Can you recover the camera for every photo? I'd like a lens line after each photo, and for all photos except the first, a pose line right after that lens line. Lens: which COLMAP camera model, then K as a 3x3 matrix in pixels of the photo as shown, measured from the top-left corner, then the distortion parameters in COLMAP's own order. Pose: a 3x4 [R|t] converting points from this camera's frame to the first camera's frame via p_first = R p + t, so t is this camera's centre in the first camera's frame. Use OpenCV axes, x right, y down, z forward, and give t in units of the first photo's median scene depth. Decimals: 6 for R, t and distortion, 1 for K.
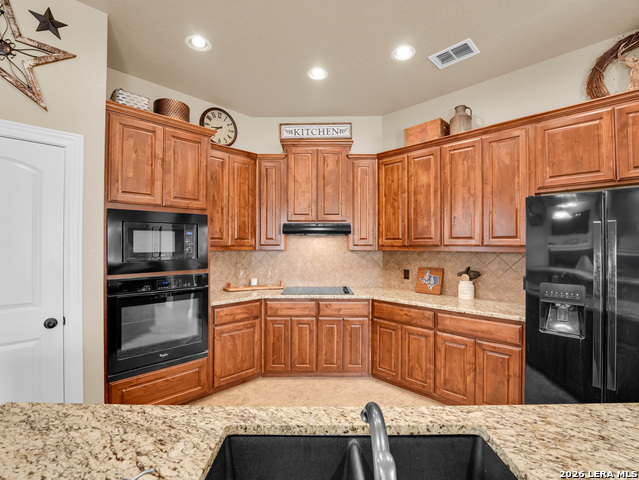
lens RADIAL K [[296.9, 0, 319.5], [0, 296.9, 240.0], [0, 0, 1]] dist [-0.024781, -0.000237]
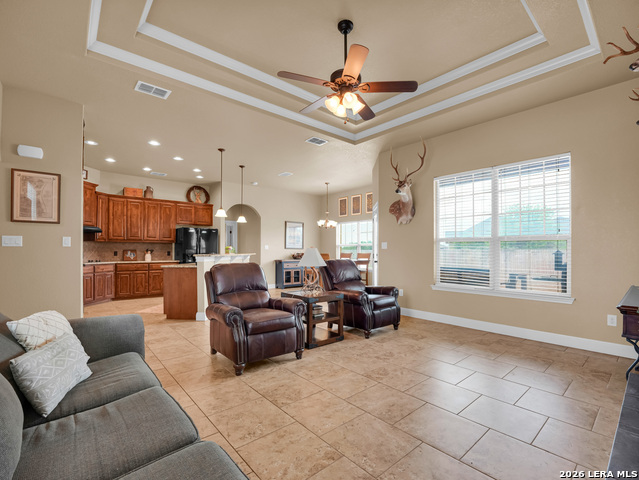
lens RADIAL K [[297.5, 0, 321.6], [0, 297.5, 249.6], [0, 0, 1]] dist [-0.022154, -0.000039]
pose [[0.079605, 0.005319, 0.996812, -1.865538], [-0.018457, 0.999822, -0.003861, 0.077240], [-0.996656, -0.018091, 0.079689, -0.690283]]
